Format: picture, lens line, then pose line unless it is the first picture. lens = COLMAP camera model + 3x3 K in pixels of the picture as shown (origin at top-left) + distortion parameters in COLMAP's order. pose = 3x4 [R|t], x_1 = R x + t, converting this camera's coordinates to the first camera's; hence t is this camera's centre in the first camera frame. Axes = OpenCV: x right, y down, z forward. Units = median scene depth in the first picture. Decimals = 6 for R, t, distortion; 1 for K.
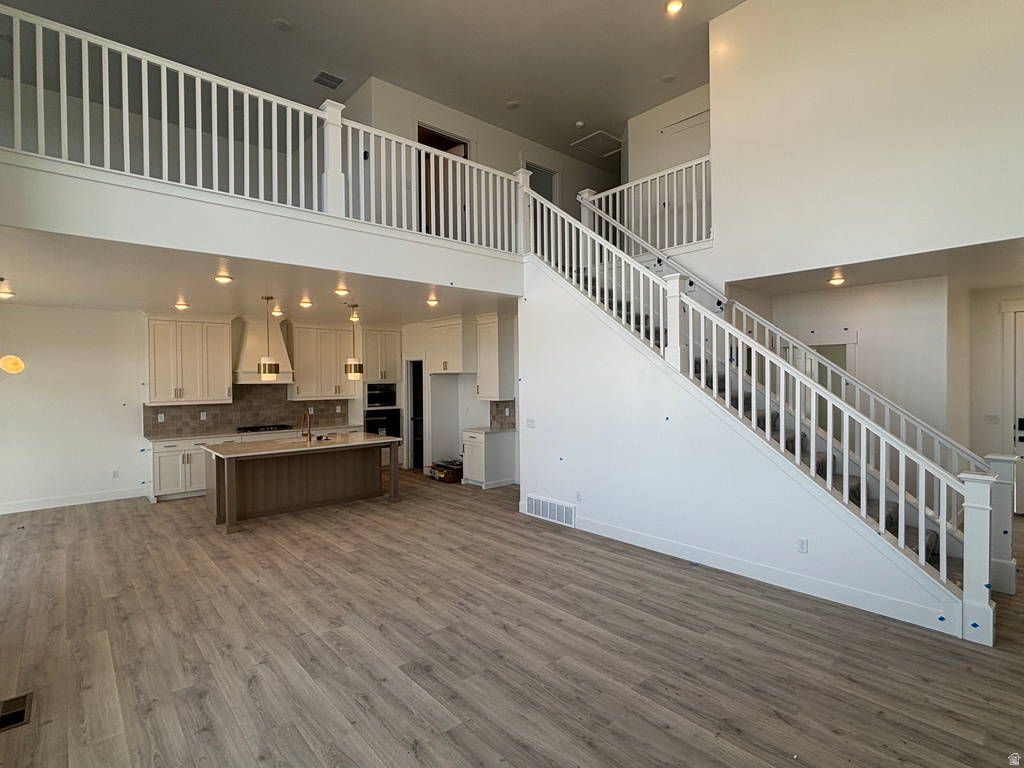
lens RADIAL K [[505.3, 0, 516.7], [0, 505.3, 384.3], [0, 0, 1]] dist [-0.010321, 0.000259]
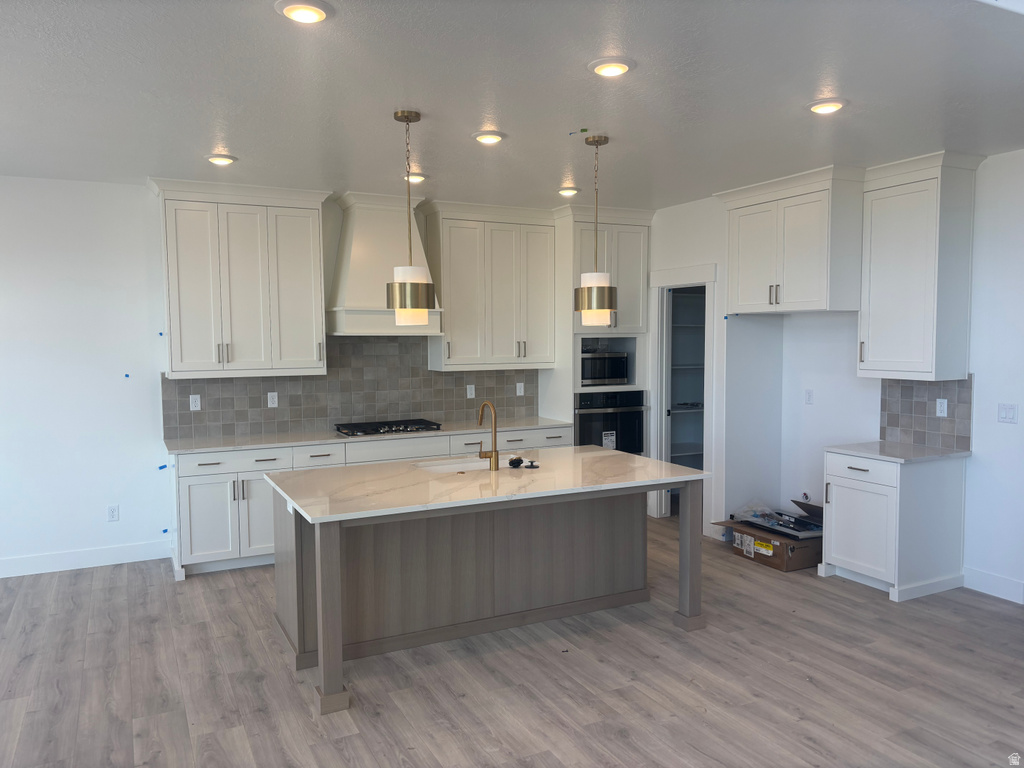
lens RADIAL K [[777.3, 0, 520.0], [0, 777.3, 388.9], [0, 0, 1]] dist [0.044006, -0.018092]
pose [[0.966227, 0.023107, -0.256655, -0.197378], [-0.007792, 0.998136, 0.060529, 0.004432], [0.257575, -0.056485, 0.964606, 0.333357]]
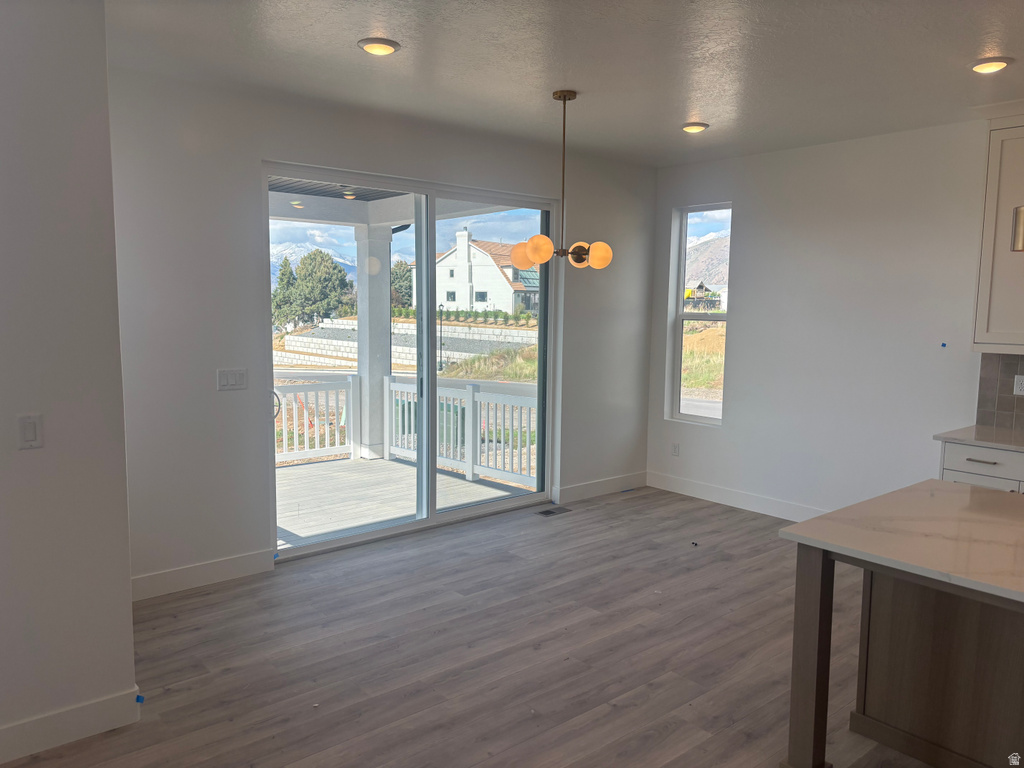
lens RADIAL K [[777.3, 0, 515.6], [0, 777.3, 384.0], [0, 0, 1]] dist [0.044006, -0.018092]
pose [[-0.021579, 0.114024, -0.993244, -0.089847], [-0.022136, 0.993177, 0.114497, 0.004882], [0.999522, 0.024457, -0.018908, 0.604214]]
